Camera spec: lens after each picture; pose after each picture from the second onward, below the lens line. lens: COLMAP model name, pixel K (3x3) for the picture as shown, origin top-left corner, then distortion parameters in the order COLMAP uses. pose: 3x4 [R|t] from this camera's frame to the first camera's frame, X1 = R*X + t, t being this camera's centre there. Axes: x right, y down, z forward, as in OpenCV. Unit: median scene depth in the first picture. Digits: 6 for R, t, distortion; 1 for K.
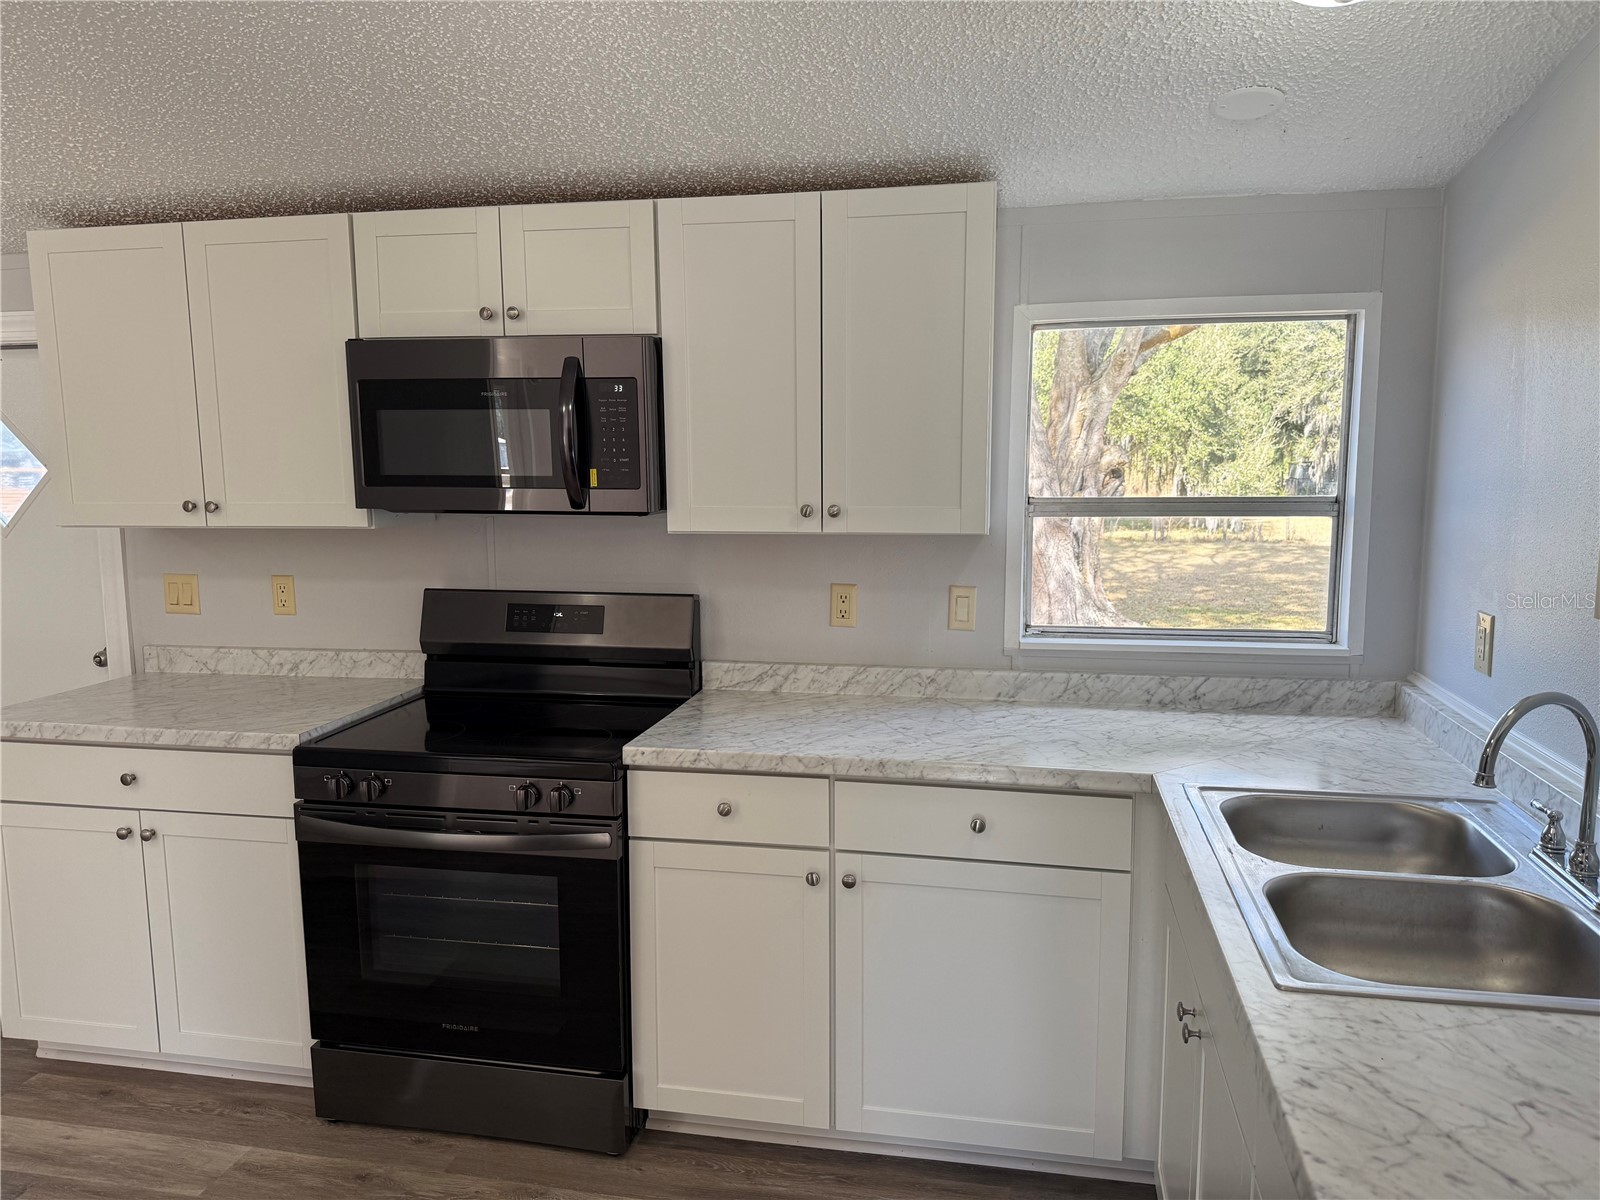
lens RADIAL K [[1124.4, 0, 800.0], [0, 1124.4, 600.0], [0, 0, 1]] dist [0.085093, -0.088529]
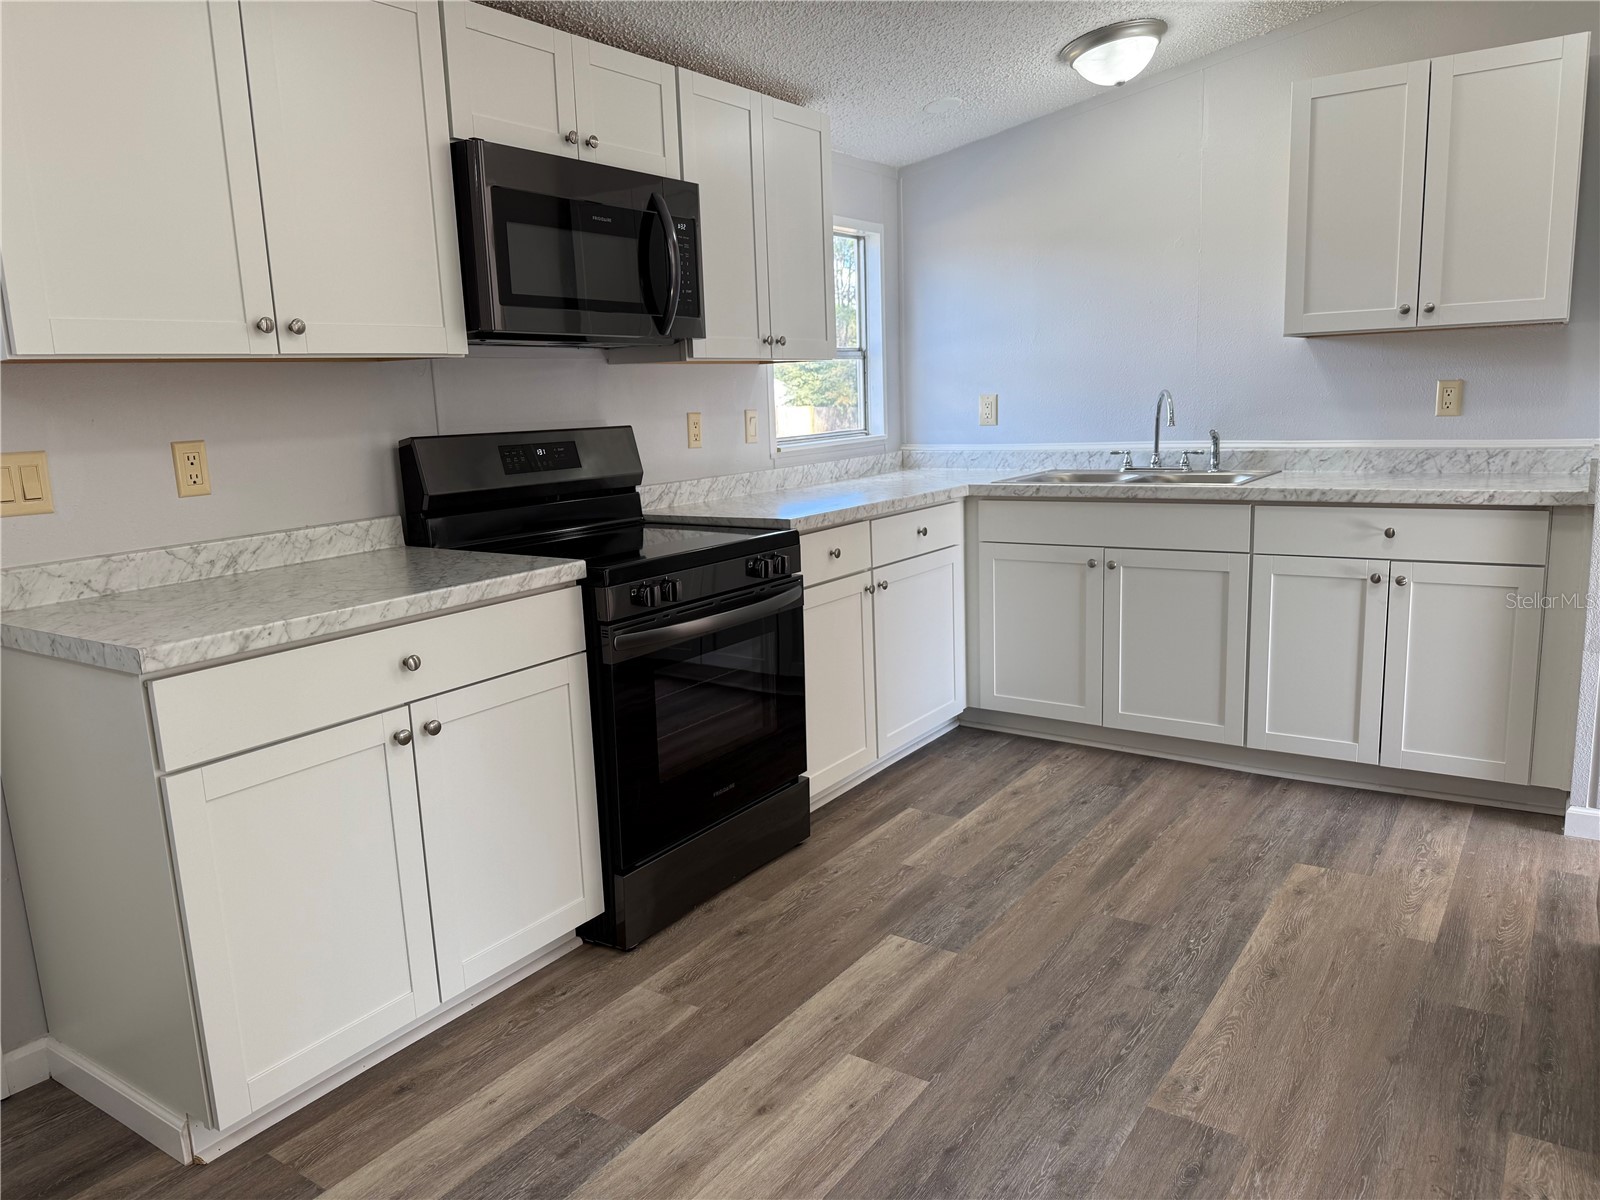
lens RADIAL K [[1140.4, 0, 800.0], [0, 1140.4, 600.0], [0, 0, 1]] dist [0.167826, -0.357267]
pose [[0.379089, -0.170783, 0.909464, -1.179967], [0.155461, 0.980607, 0.119342, 0.059414], [-0.912208, 0.096145, 0.398288, 0.427115]]
